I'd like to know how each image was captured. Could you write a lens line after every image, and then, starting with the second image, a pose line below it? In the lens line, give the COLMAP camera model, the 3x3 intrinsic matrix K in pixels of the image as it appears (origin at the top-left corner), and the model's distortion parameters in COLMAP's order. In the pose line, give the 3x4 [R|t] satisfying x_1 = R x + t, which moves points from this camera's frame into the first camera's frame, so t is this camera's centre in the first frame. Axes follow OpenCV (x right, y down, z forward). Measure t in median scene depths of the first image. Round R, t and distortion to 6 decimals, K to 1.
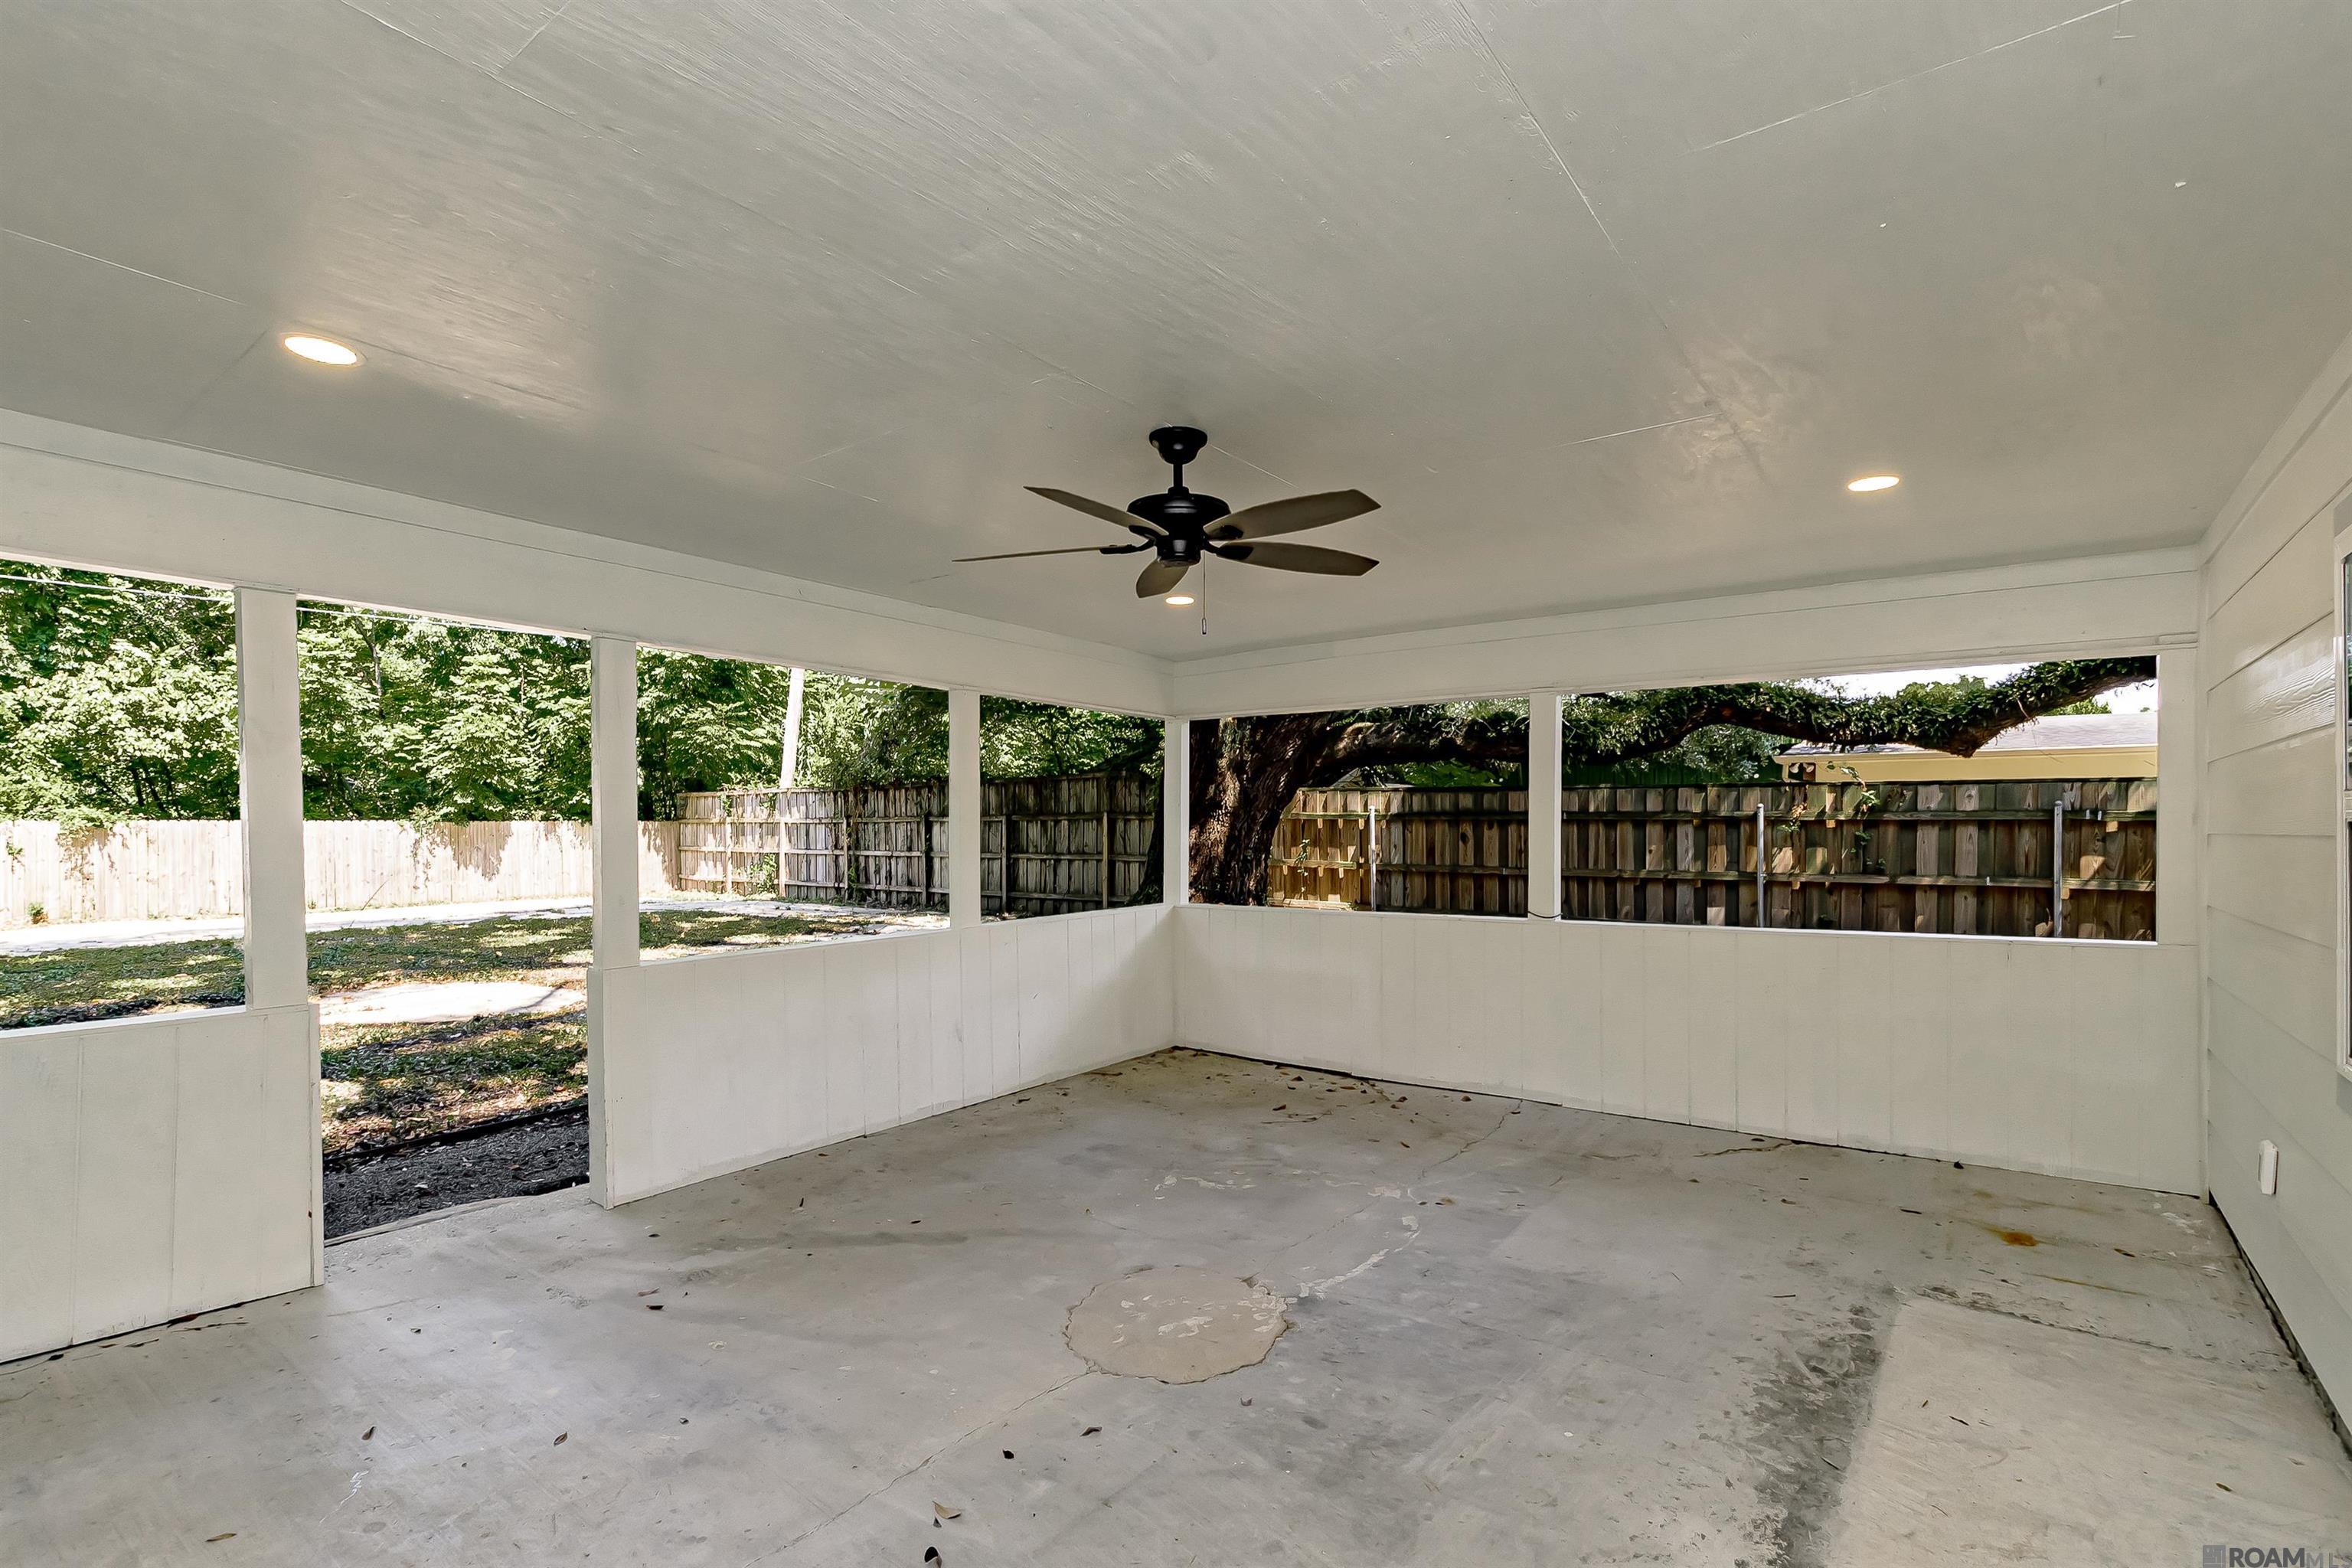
lens RADIAL K [[1048.4, 0, 1176.0], [0, 1048.4, 784.0], [0, 0, 1]] dist [-0.002993, 0.001672]
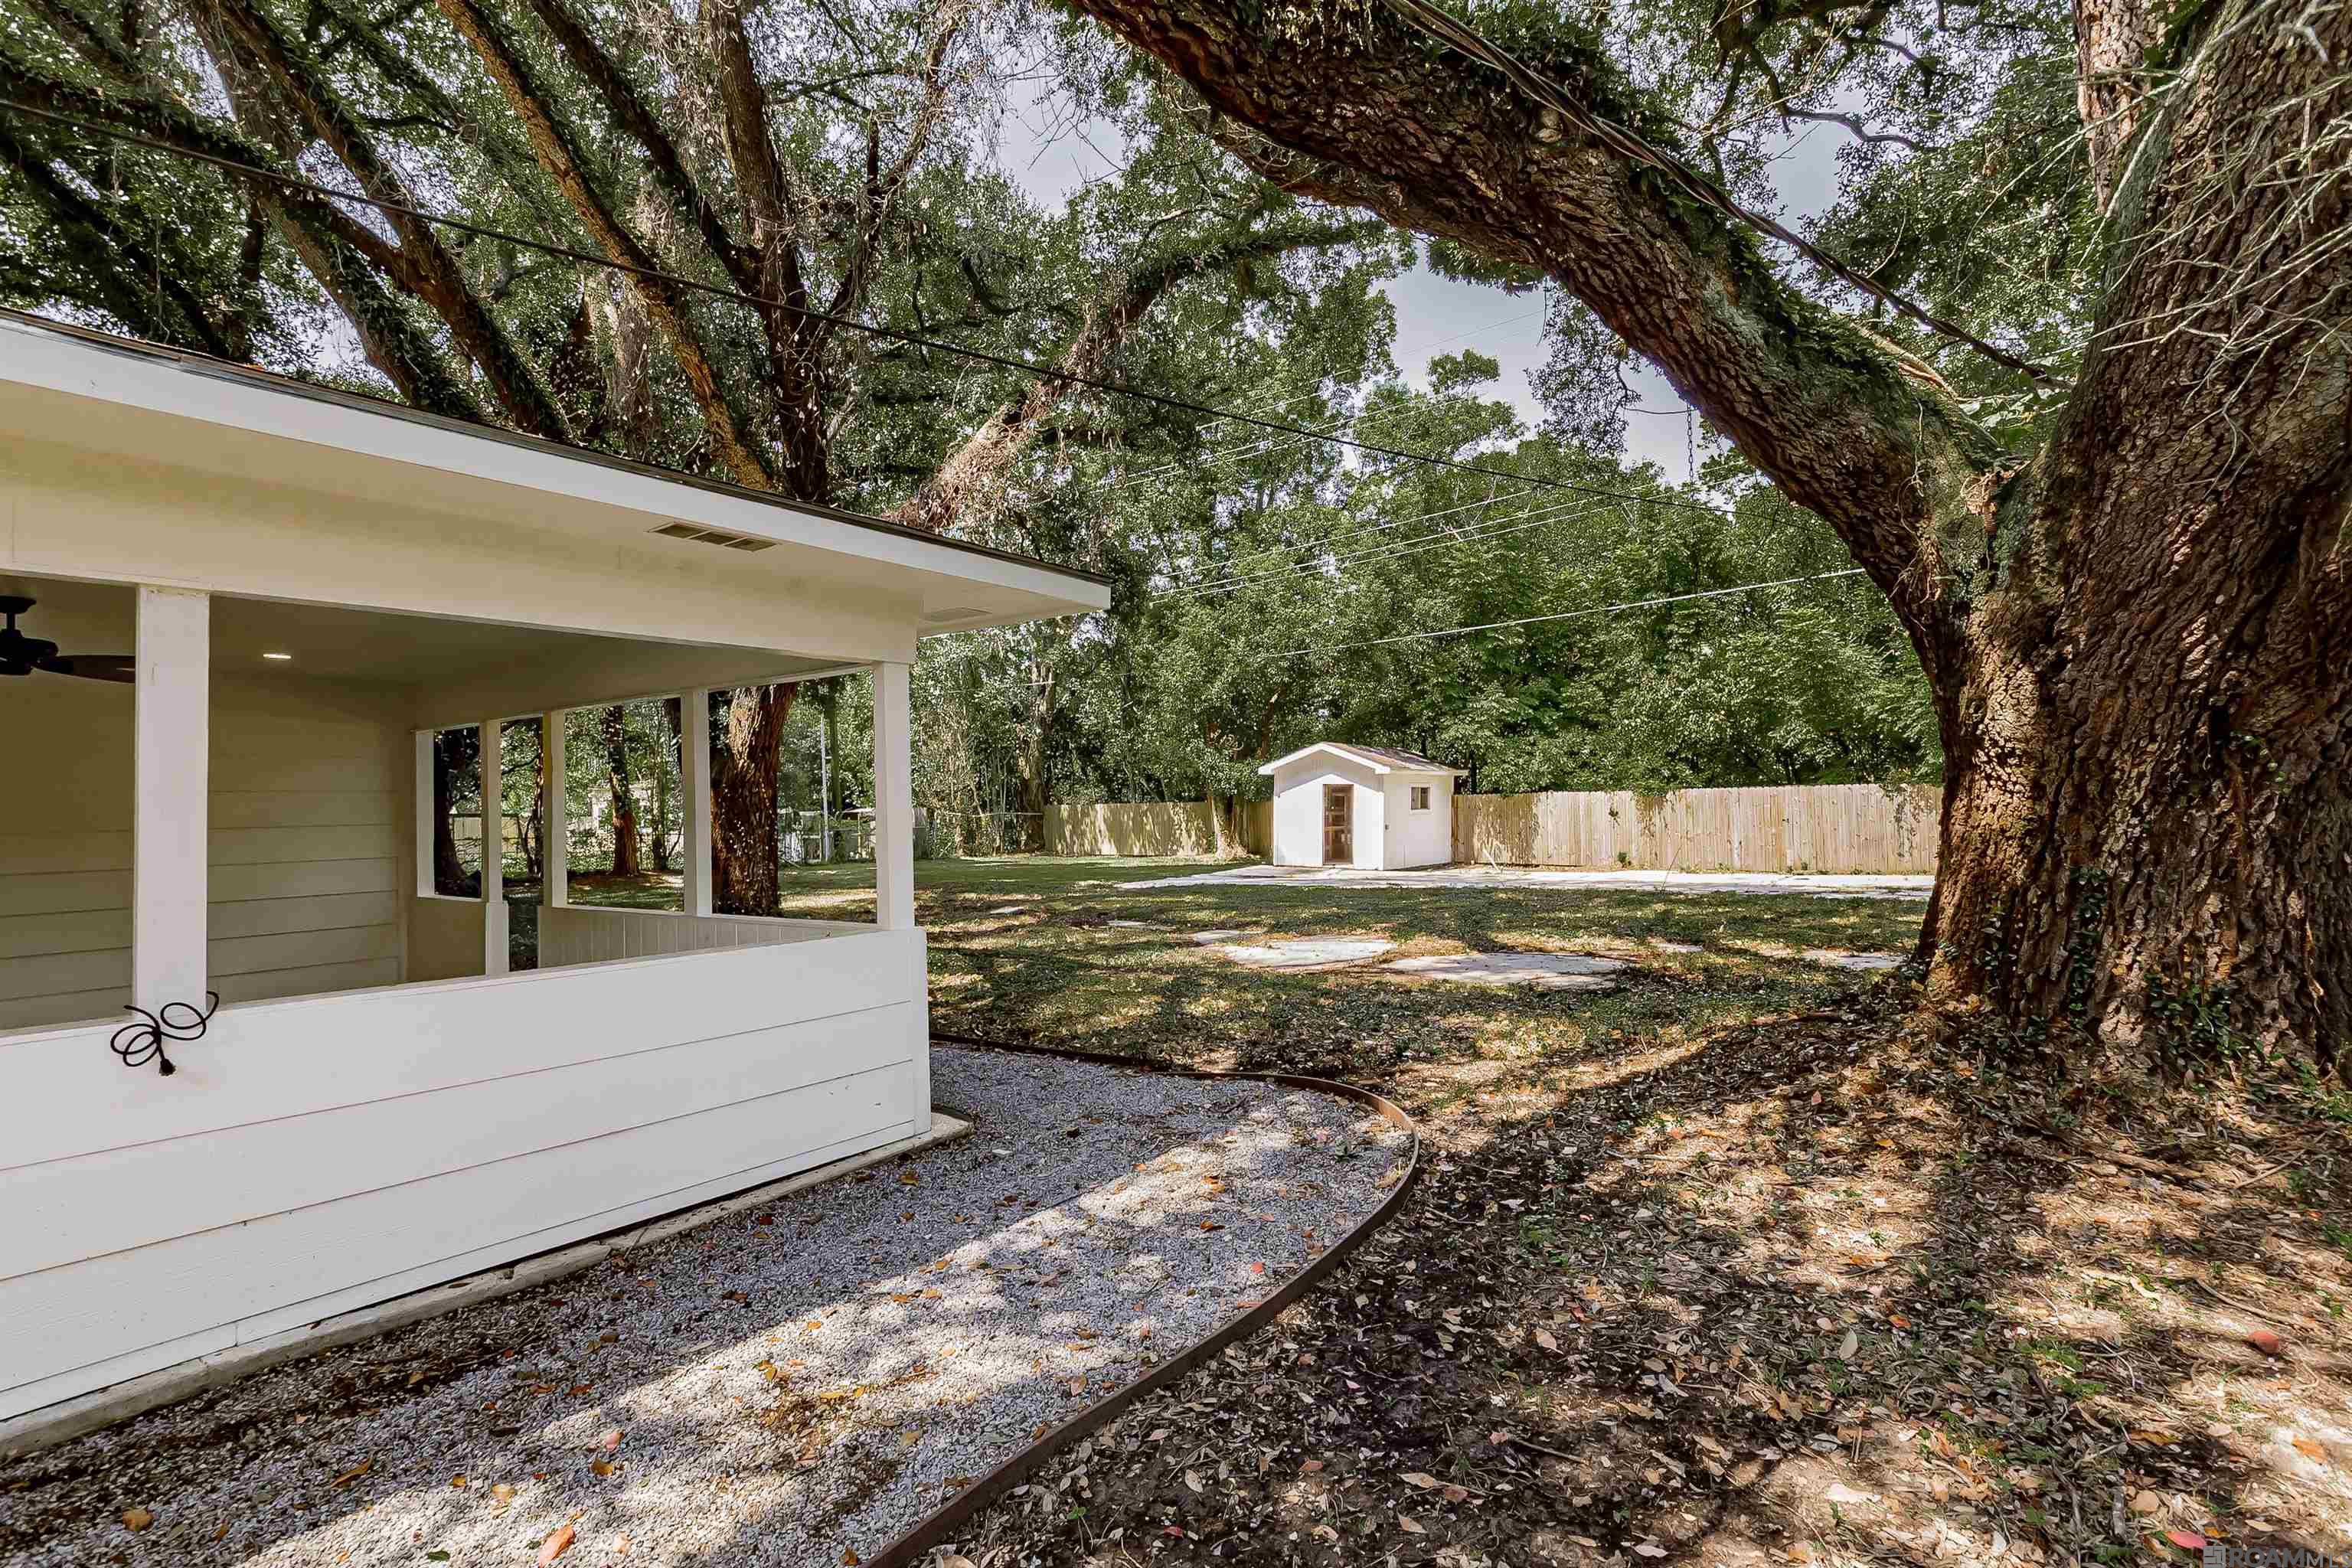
lens RADIAL K [[1048.4, 0, 1176.0], [0, 1048.4, 784.0], [0, 0, 1]] dist [-0.002993, 0.001672]
pose [[-0.017695, -0.018499, -0.999672, 0.242246], [0.060105, 0.998001, -0.019532, 0.015542], [0.998035, -0.060431, -0.016548, 0.392454]]
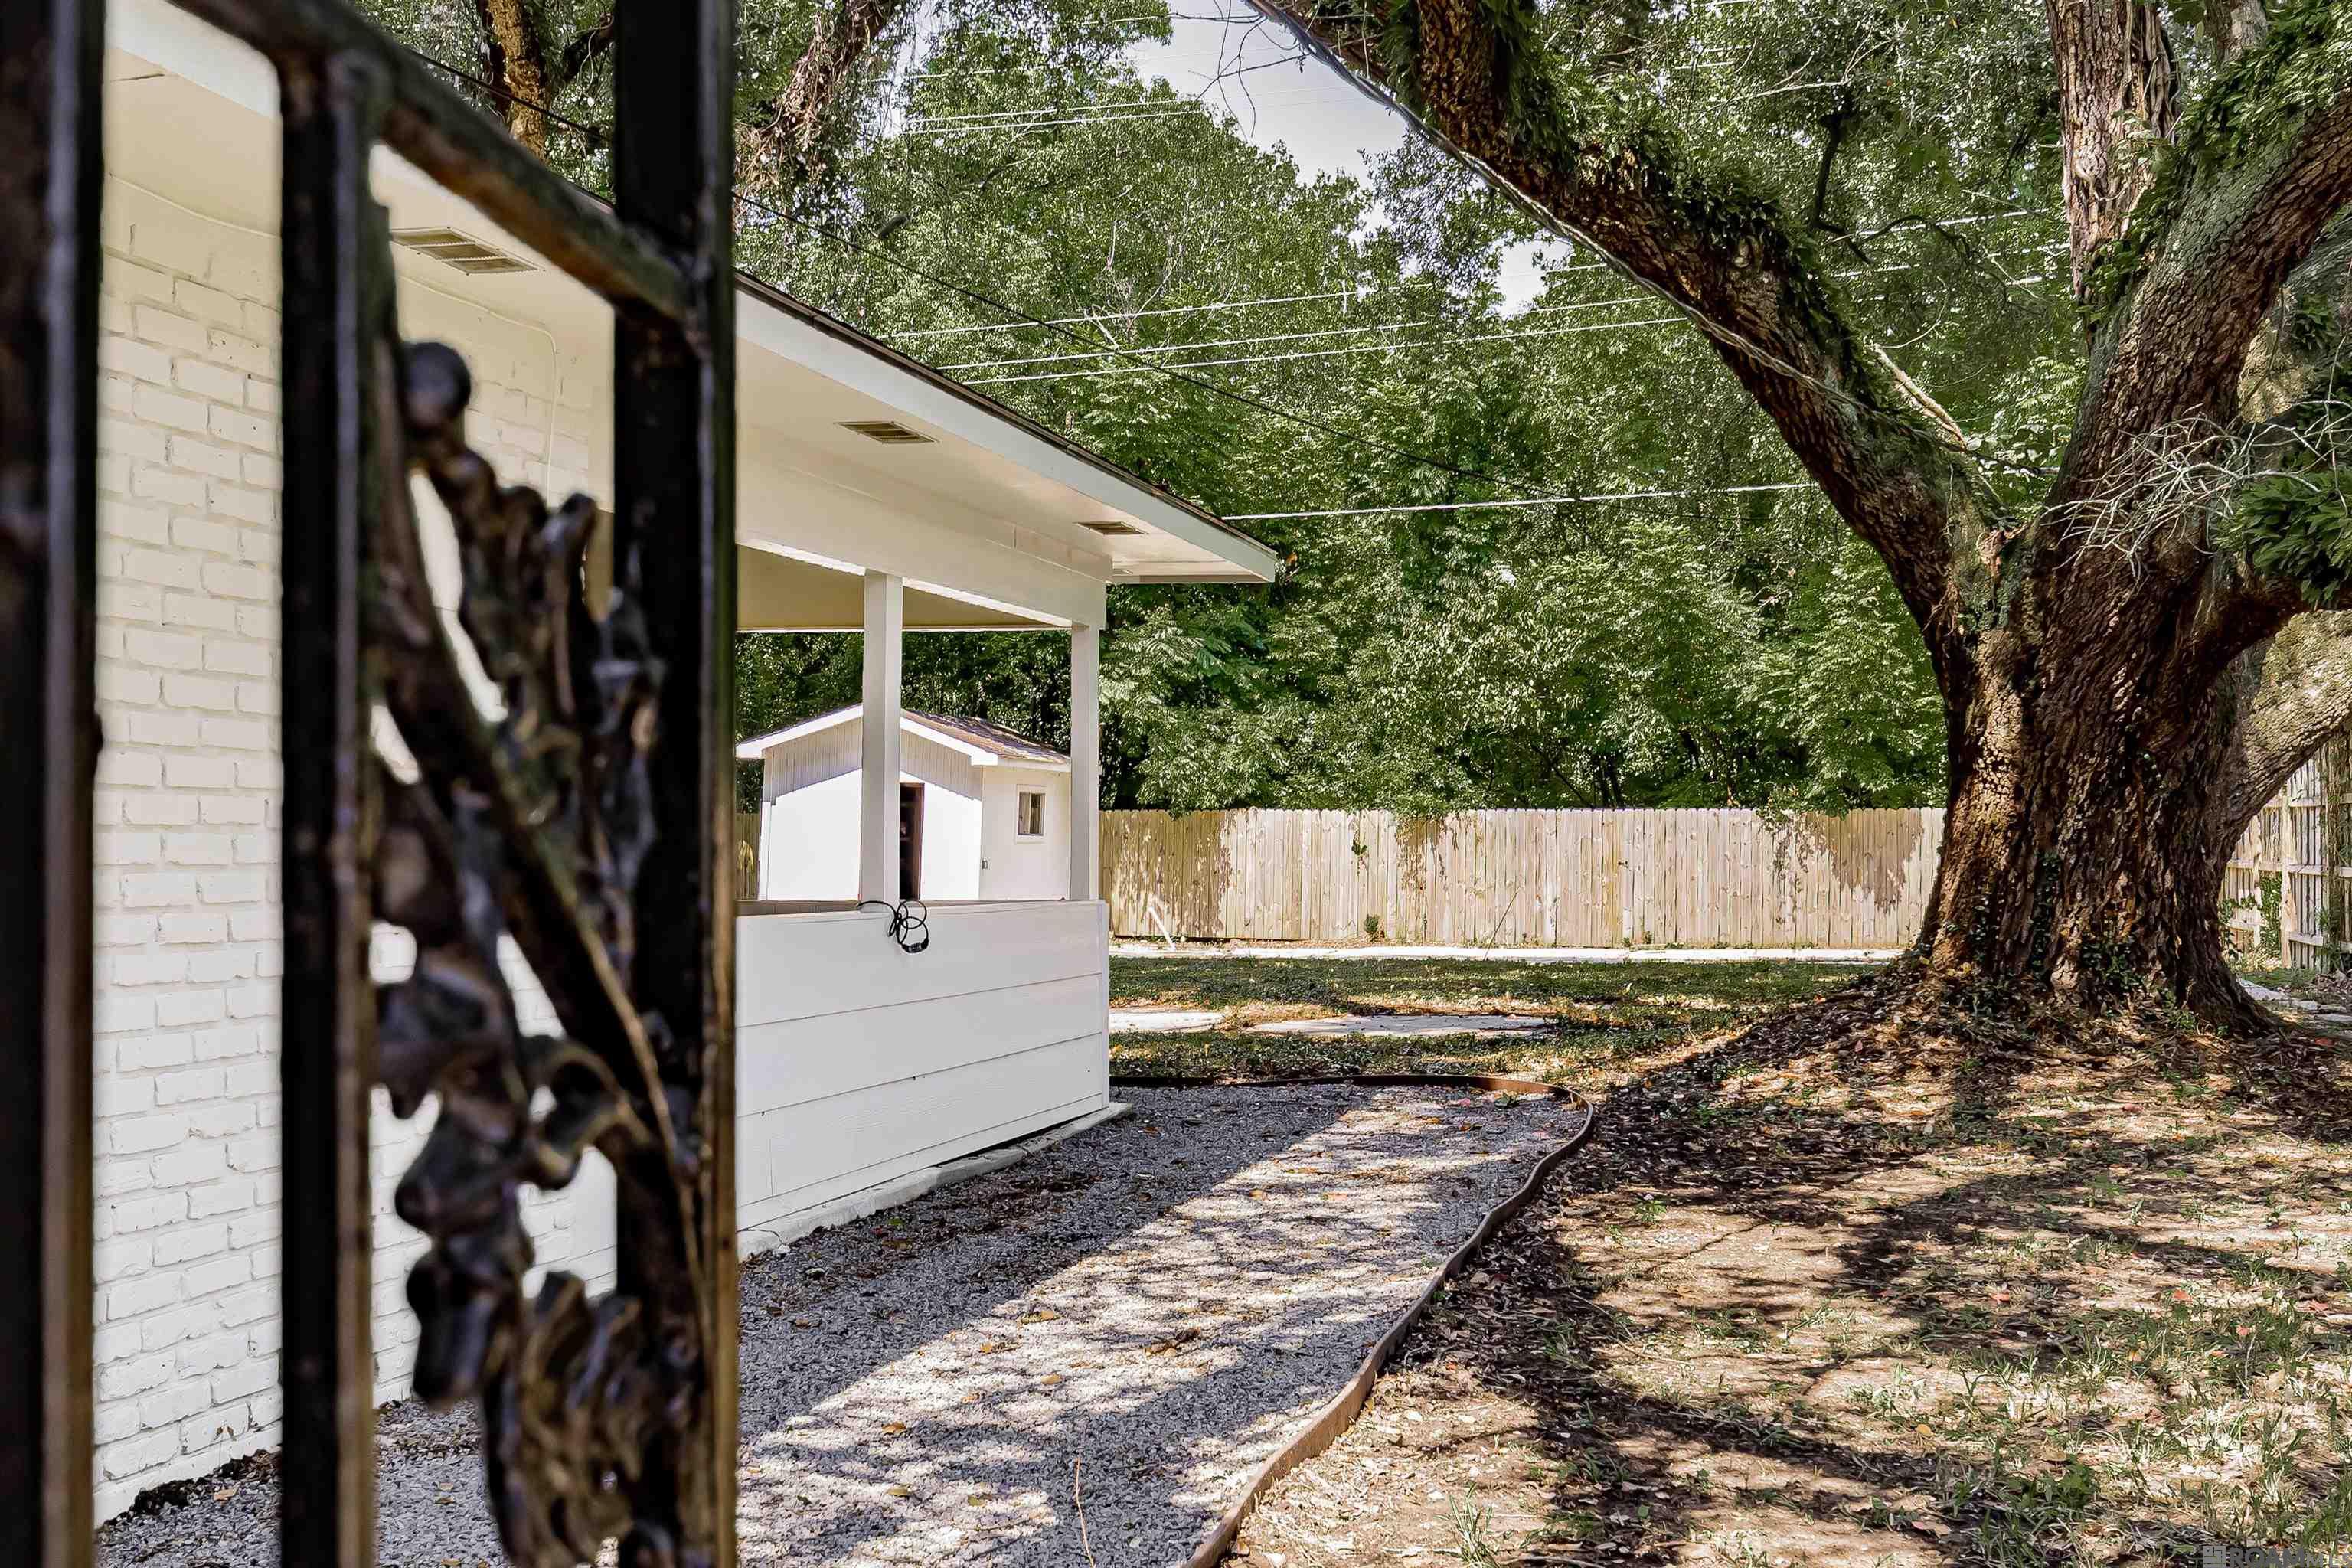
lens RADIAL K [[2515.0, 0, 1165.9], [0, 2515.0, 867.2], [0, 0, 1]] dist [0.018420, -0.020029]
pose [[0.373383, 0.013972, -0.927572, 0.531454], [0.032226, 0.999088, 0.028021, 0.017303], [0.927117, -0.040355, 0.372592, 0.130762]]
